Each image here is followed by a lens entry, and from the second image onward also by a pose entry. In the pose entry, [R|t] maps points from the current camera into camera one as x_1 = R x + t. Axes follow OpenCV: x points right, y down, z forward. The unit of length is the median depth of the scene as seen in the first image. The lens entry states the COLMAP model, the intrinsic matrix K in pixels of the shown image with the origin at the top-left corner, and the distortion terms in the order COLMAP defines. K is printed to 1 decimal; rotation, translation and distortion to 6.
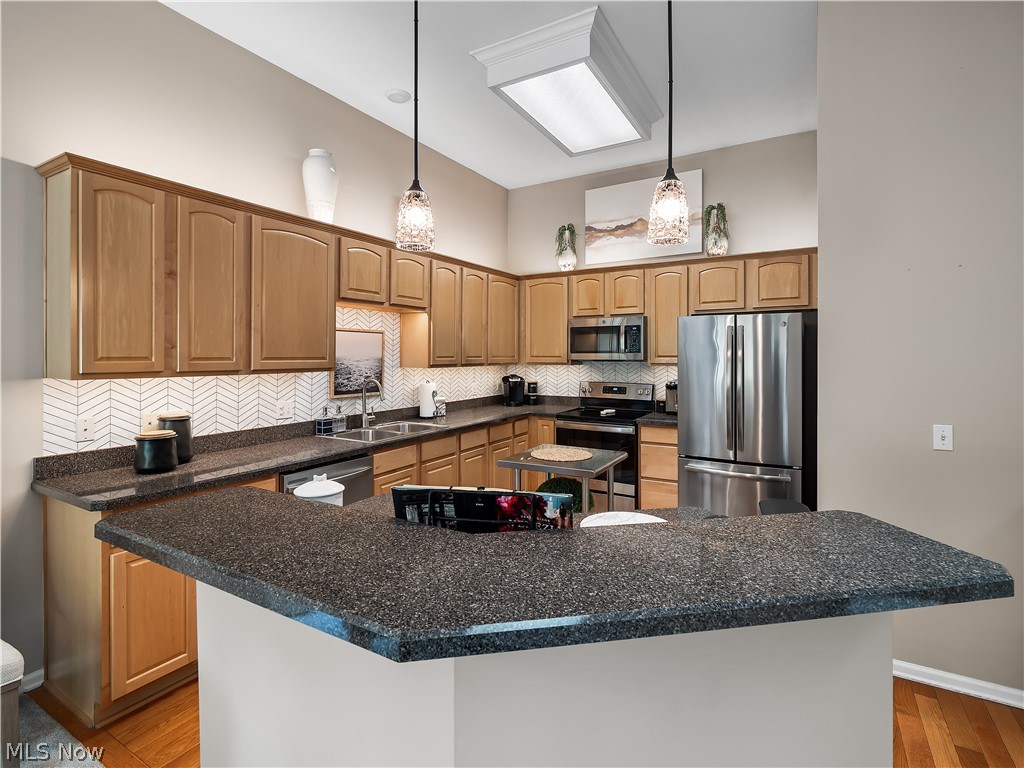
lens RADIAL K [[505.2, 0, 507.8], [0, 505.2, 356.0], [0, 0, 1]] dist [0.007809, -0.008717]
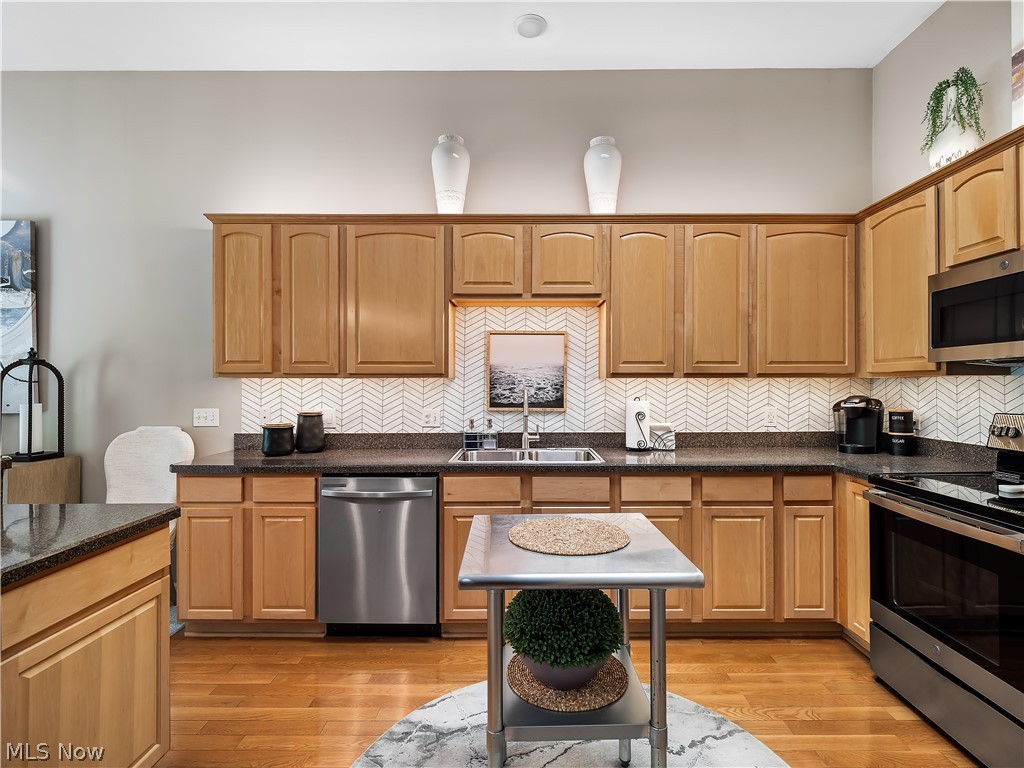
lens RADIAL K [[505.2, 0, 523.2], [0, 505.2, 385.9], [0, 0, 1]] dist [0.007809, -0.008717]
pose [[0.511918, 0.001683, -0.859033, 0.373968], [-0.002803, 0.999996, 0.000289, 0.033311], [0.859030, 0.002260, 0.511920, 0.501518]]
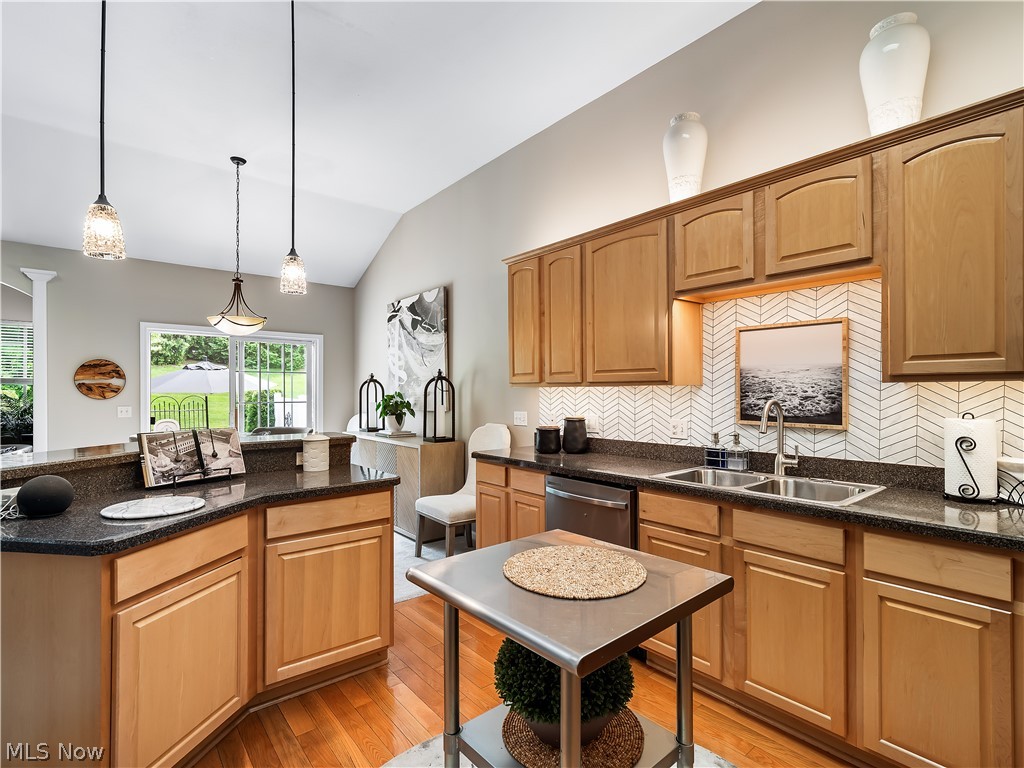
lens RADIAL K [[505.2, 0, 502.7], [0, 505.2, 393.7], [0, 0, 1]] dist [0.007809, -0.008717]
pose [[-0.352731, 0.006172, -0.935704, 0.388500], [0.002142, 0.999981, 0.005789, 0.029239], [0.935722, 0.000038, -0.352737, 0.786076]]
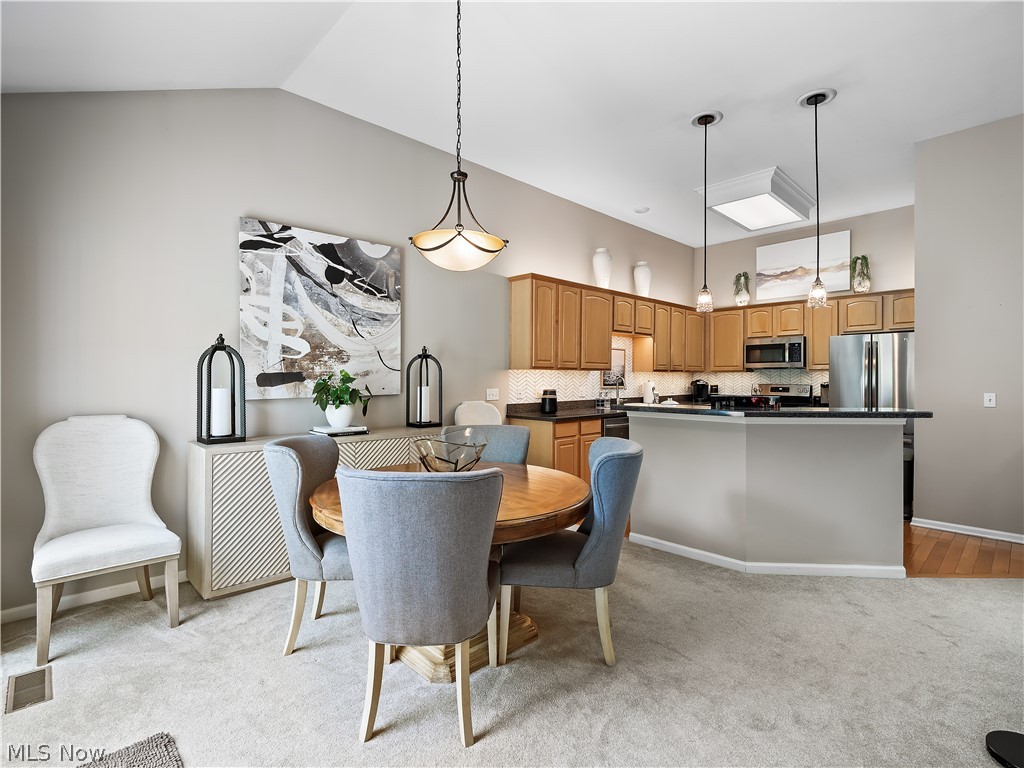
lens RADIAL K [[505.2, 0, 505.1], [0, 505.2, 381.1], [0, 0, 1]] dist [0.007809, -0.008717]
pose [[0.965008, 0.000850, -0.262219, -0.179136], [-0.000502, 0.999999, 0.001393, 0.048672], [0.262219, -0.001212, 0.965008, -0.634965]]
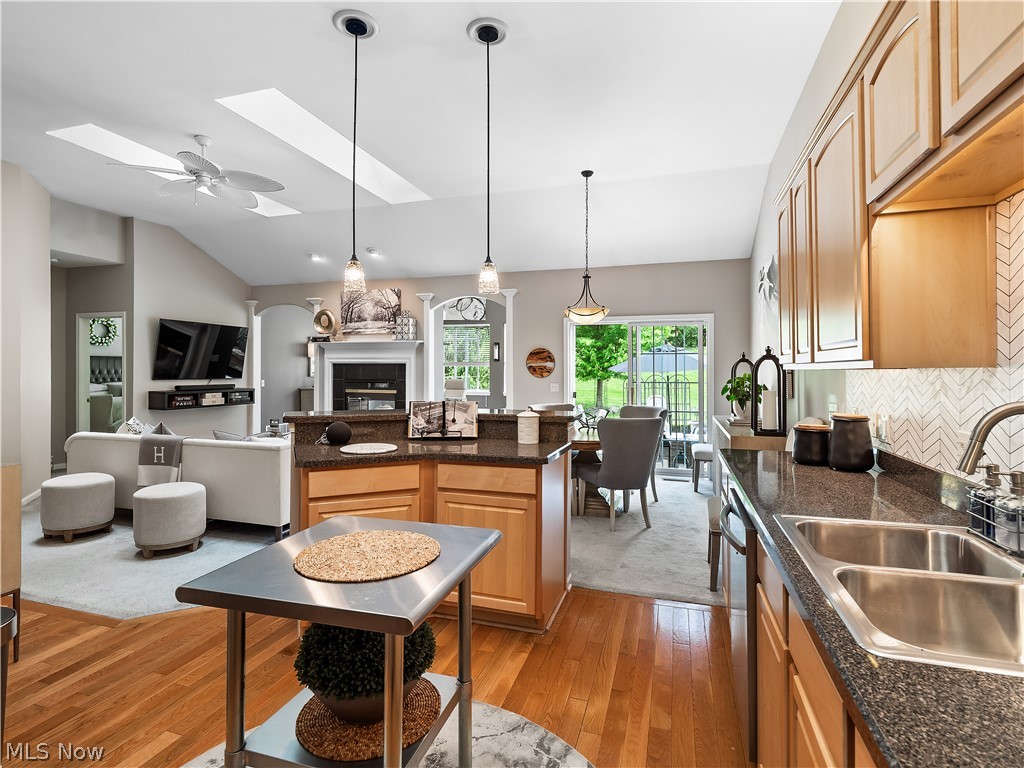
lens RADIAL K [[505.2, 0, 516.3], [0, 505.2, 378.7], [0, 0, 1]] dist [0.007809, -0.008717]
pose [[-0.972758, 0.006027, -0.231746, 0.062701], [0.002160, 0.999854, 0.016935, 0.024181], [0.231814, 0.015973, -0.972629, 1.047228]]
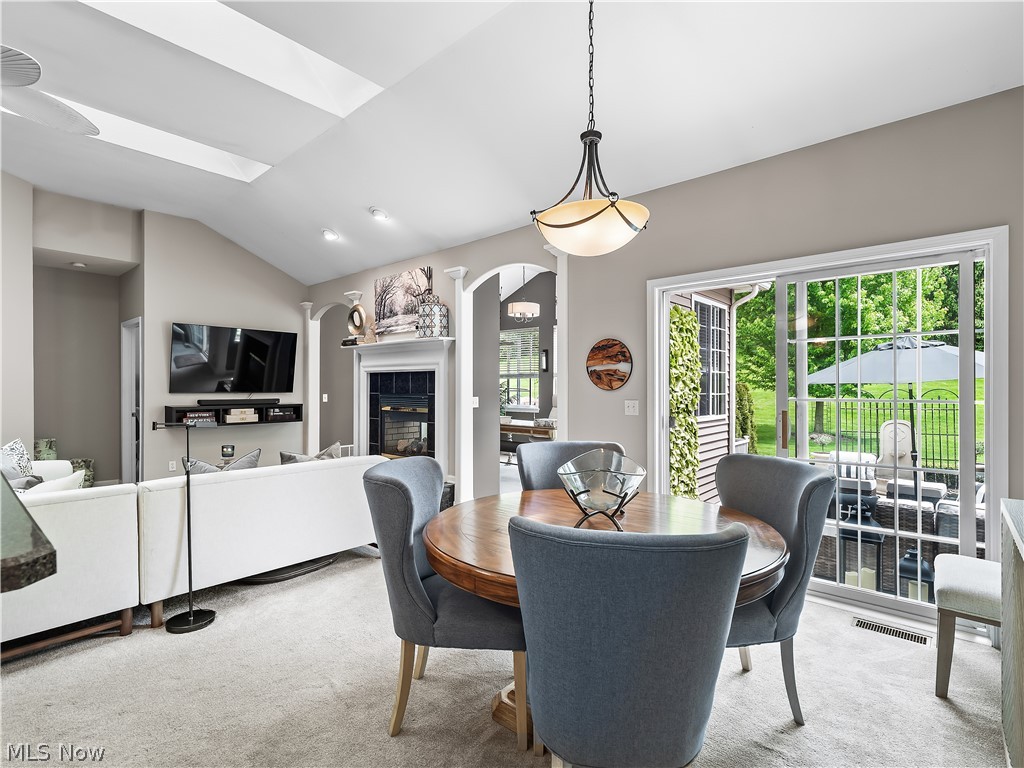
lens RADIAL K [[505.2, 0, 512.2], [0, 505.2, 389.9], [0, 0, 1]] dist [0.007809, -0.008717]
pose [[-0.978229, 0.002275, 0.207515, -0.409329], [0.002346, 0.999997, 0.000095, 0.046014], [-0.207514, 0.000579, -0.978232, 0.421091]]
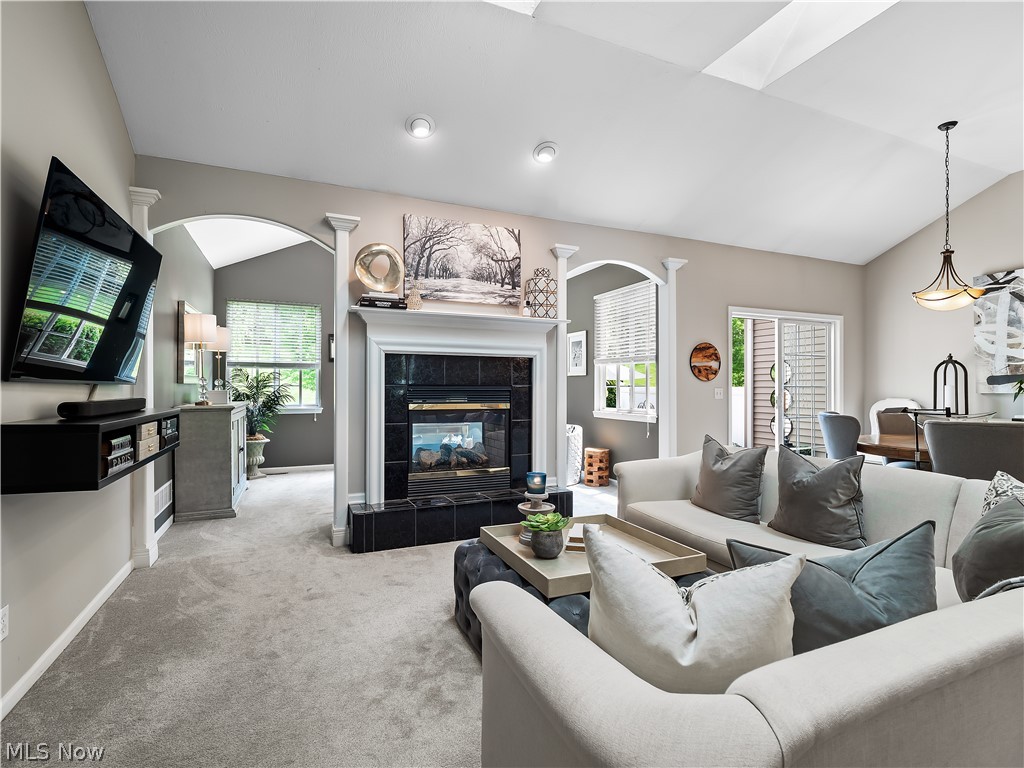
lens RADIAL K [[505.2, 0, 515.0], [0, 505.2, 384.9], [0, 0, 1]] dist [0.007809, -0.008717]
pose [[-0.594982, 0.000268, -0.803739, 0.882419], [0.004071, 0.999988, -0.002681, 0.058023], [0.803729, -0.004867, -0.594976, -0.155252]]
